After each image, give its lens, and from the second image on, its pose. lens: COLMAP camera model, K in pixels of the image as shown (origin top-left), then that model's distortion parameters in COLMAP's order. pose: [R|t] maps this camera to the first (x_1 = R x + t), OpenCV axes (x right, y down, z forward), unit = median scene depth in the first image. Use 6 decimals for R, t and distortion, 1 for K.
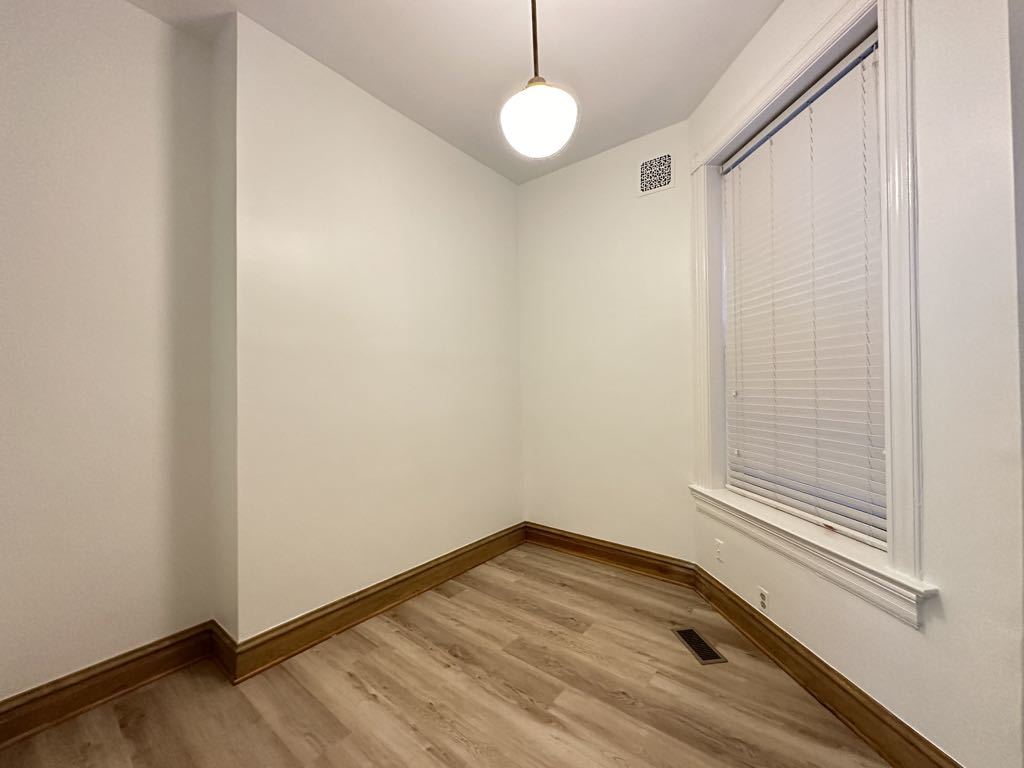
lens RADIAL K [[408.2, 0, 513.8], [0, 408.2, 387.7], [0, 0, 1]] dist [-0.001952, 0.000035]
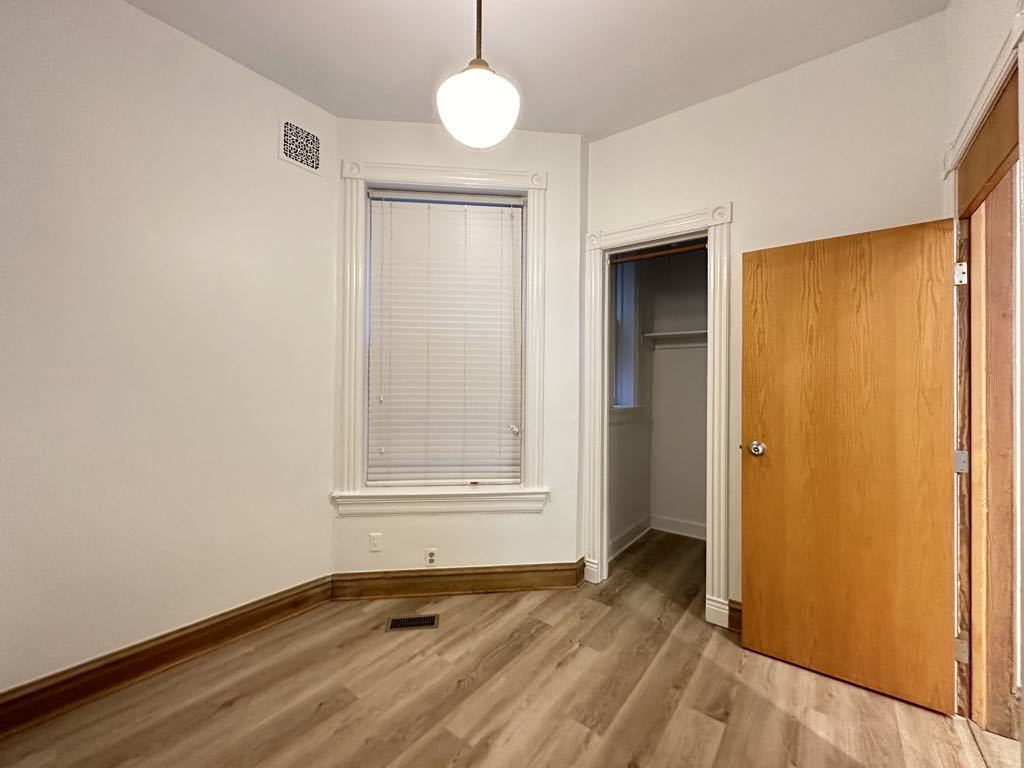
lens RADIAL K [[408.2, 0, 514.2], [0, 408.2, 383.3], [0, 0, 1]] dist [-0.001952, 0.000035]
pose [[-0.005114, 0.016653, 0.999848, -0.695649], [-0.009193, 0.999818, -0.016699, -0.014128], [-0.999945, -0.009277, -0.004960, 0.744417]]
